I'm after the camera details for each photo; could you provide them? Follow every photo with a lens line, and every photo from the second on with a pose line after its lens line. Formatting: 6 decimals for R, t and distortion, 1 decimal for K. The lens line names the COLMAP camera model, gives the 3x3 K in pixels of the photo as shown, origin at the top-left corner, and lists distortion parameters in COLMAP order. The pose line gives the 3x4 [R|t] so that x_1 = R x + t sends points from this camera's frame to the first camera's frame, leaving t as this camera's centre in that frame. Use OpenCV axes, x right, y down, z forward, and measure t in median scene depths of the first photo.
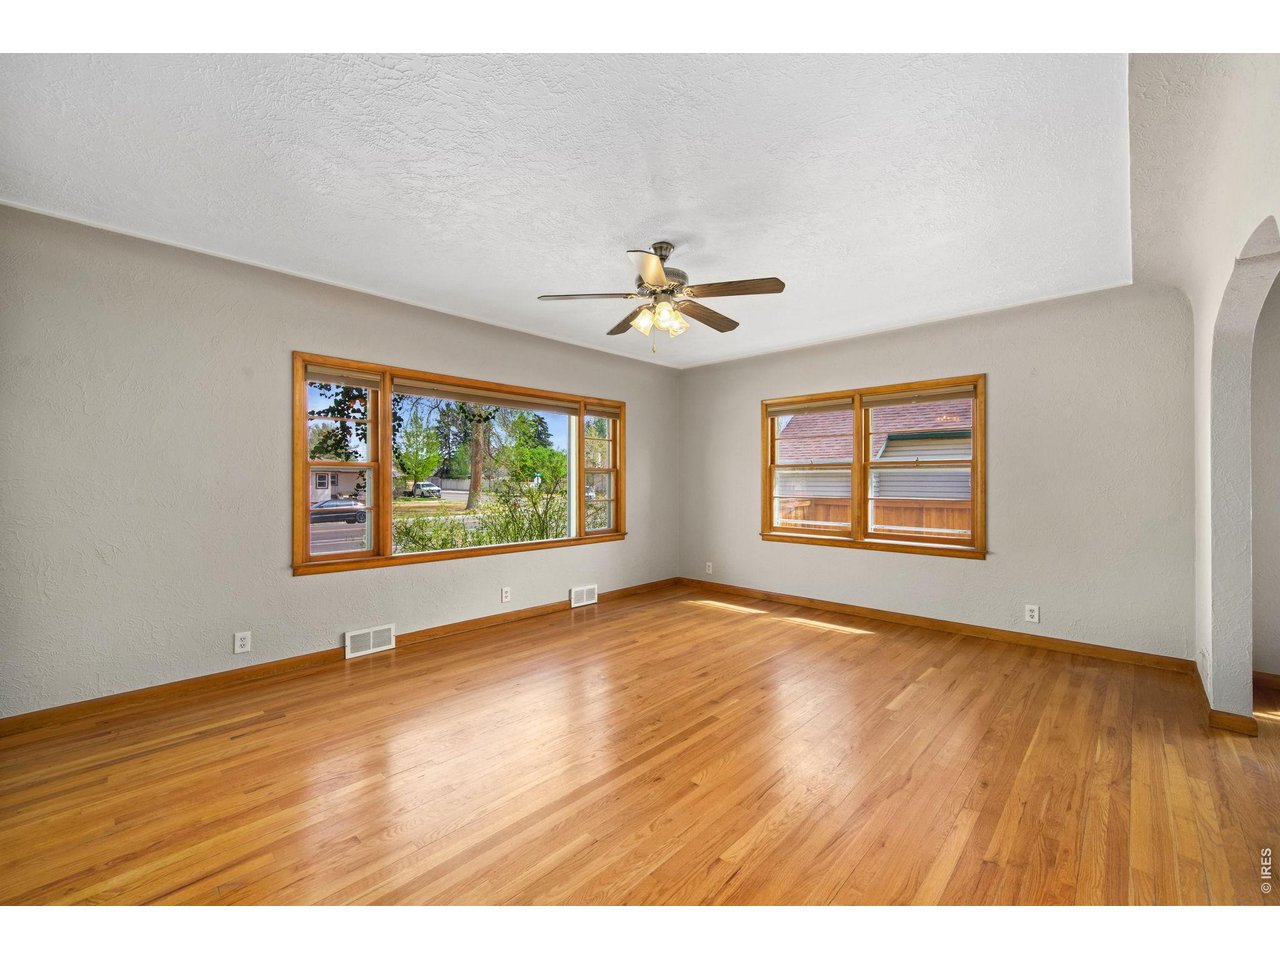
lens RADIAL K [[524.2, 0, 633.2], [0, 524.2, 478.2], [0, 0, 1]] dist [-0.001182, 0.000040]
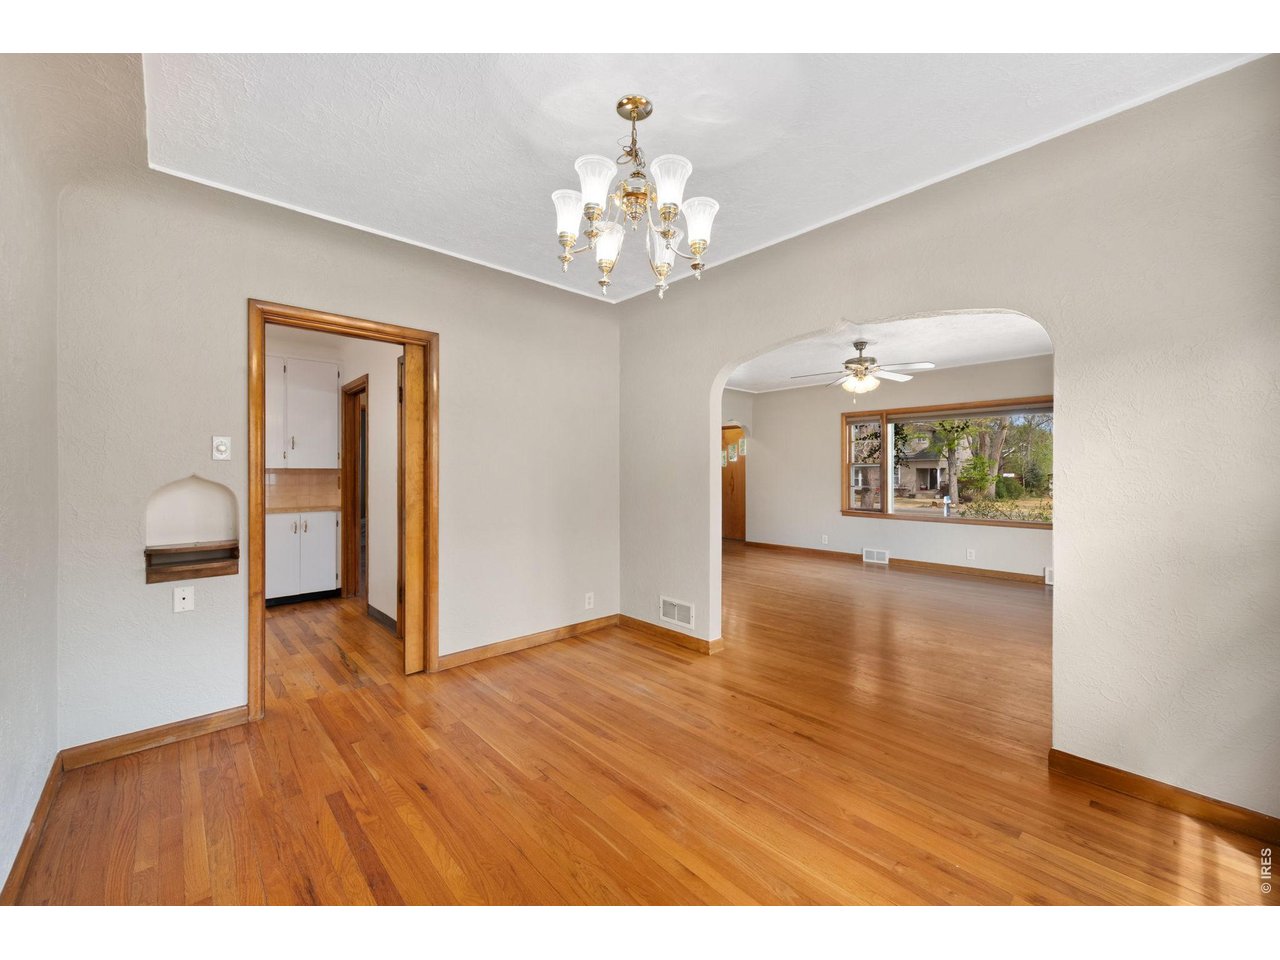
lens RADIAL K [[508.1, 0, 641.2], [0, 508.1, 469.7], [0, 0, 1]] dist [-0.000731, 0.000176]
pose [[-0.053863, -0.002763, -0.998544, 1.219686], [0.005319, 0.999981, -0.003054, -0.002372], [0.998534, -0.005476, -0.053848, 0.219502]]
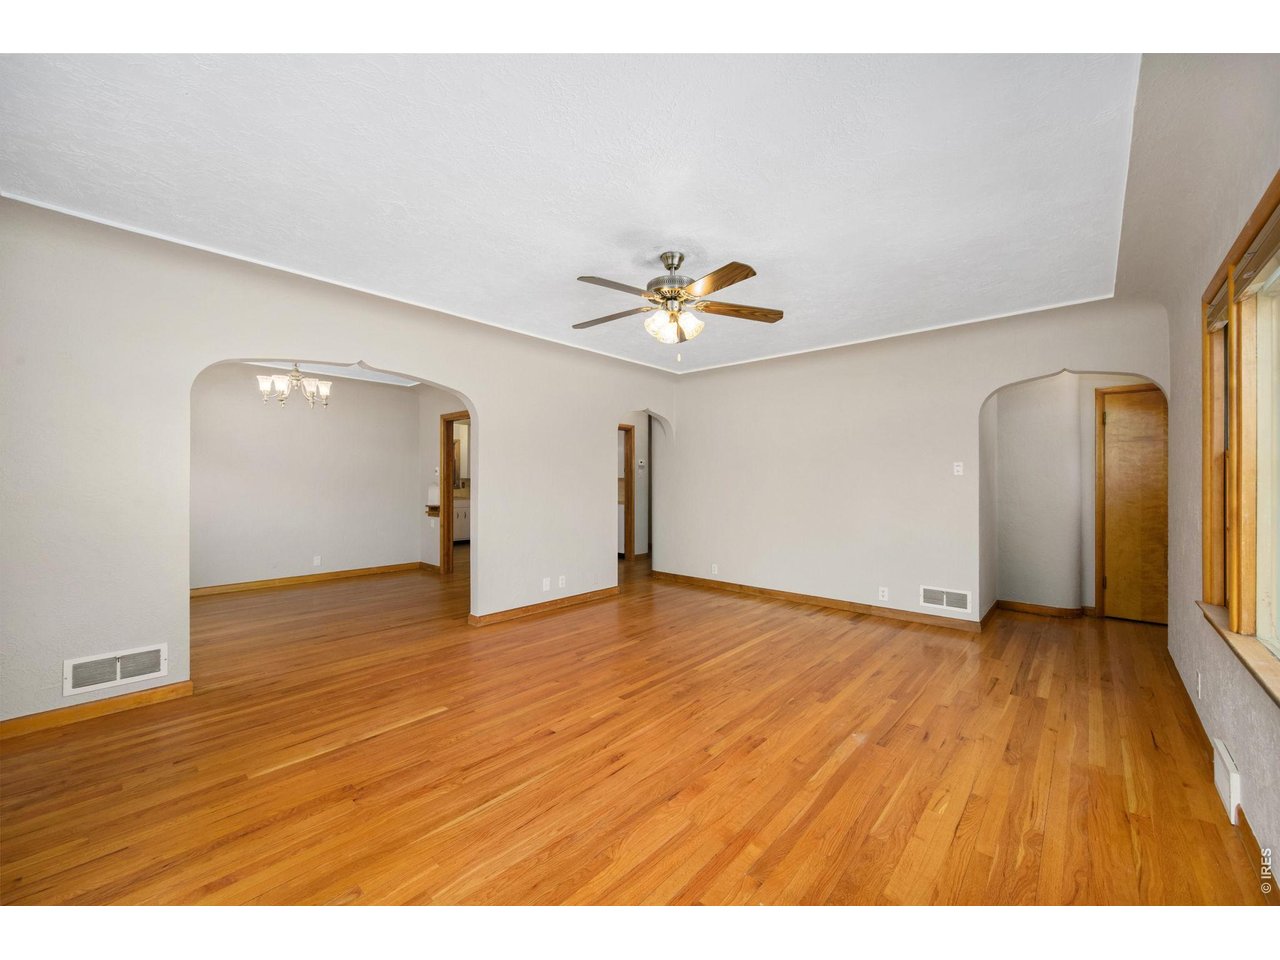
lens RADIAL K [[505.5, 0, 636.4], [0, 505.5, 479.2], [0, 0, 1]] dist [-0.000576, -0.000095]
pose [[-0.999401, -0.001633, -0.034571, 0.104646], [-0.001334, 0.999961, -0.008681, 0.007000], [0.034583, -0.008630, -0.999365, 1.313481]]
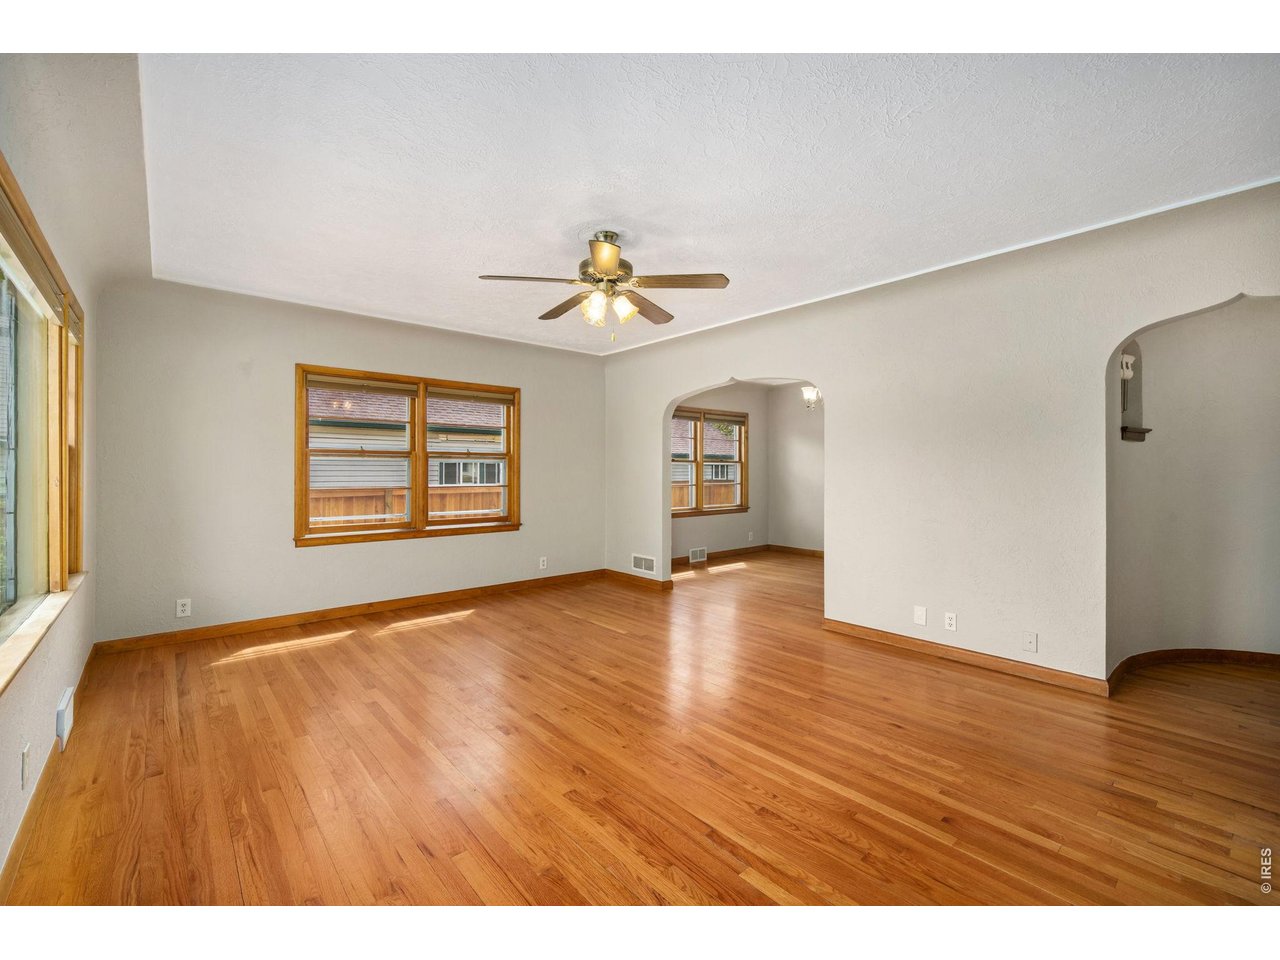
lens RADIAL K [[549.5, 0, 638.5], [0, 549.5, 470.8], [0, 0, 1]] dist [-0.000896, 0.000012]
pose [[0.089160, 0.000002, 0.996017, -0.642811], [-0.007211, 0.999974, 0.000644, 0.004143], [-0.995991, -0.007239, 0.089157, 0.555954]]
